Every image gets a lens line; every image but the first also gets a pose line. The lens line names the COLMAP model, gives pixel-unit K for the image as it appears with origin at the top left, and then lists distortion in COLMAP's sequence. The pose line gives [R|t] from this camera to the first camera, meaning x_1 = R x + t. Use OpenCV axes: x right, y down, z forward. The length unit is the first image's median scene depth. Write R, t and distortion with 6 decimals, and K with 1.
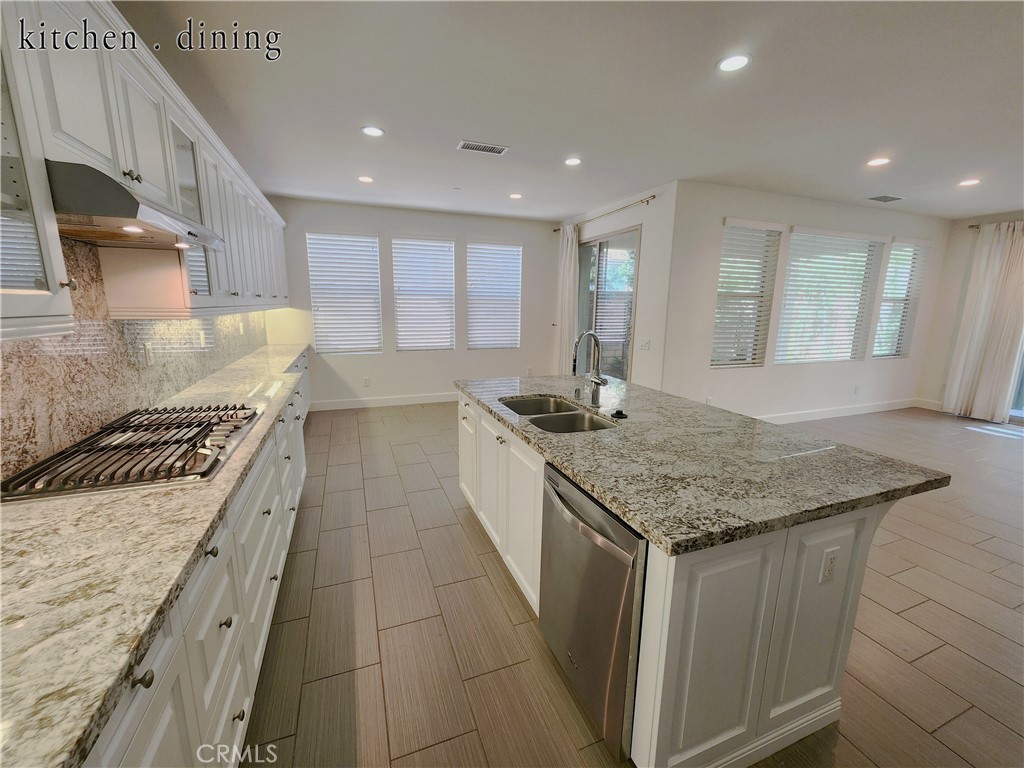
lens RADIAL K [[418.0, 0, 512.9], [0, 418.0, 385.7], [0, 0, 1]] dist [0.003604, -0.002688]
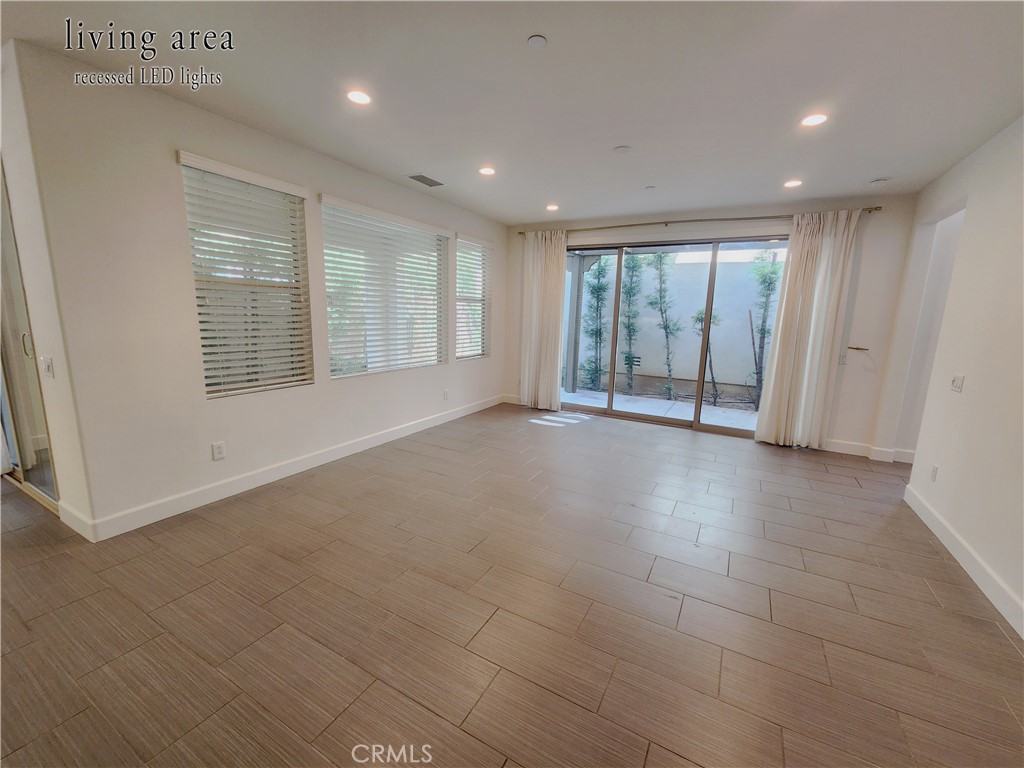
lens RADIAL K [[418.0, 0, 512.9], [0, 418.0, 385.7], [0, 0, 1]] dist [0.003604, -0.002688]
pose [[0.771233, -0.103275, 0.628119, 0.368927], [0.107565, 0.993705, 0.031312, -0.025145], [-0.627399, 0.043415, 0.777487, 0.191618]]
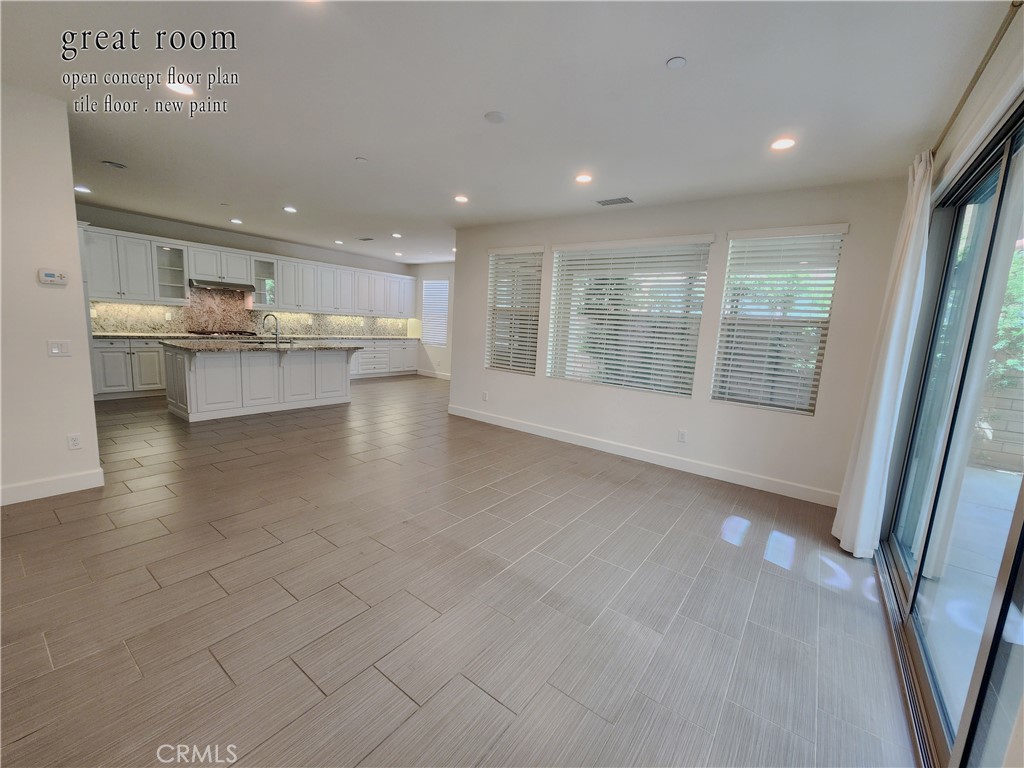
lens RADIAL K [[418.0, 0, 512.9], [0, 418.0, 385.7], [0, 0, 1]] dist [0.003604, -0.002688]
pose [[0.531556, 0.145017, -0.834517, 1.320065], [-0.216814, 0.975706, 0.031449, -0.039160], [0.818804, 0.164218, 0.550085, 0.335167]]
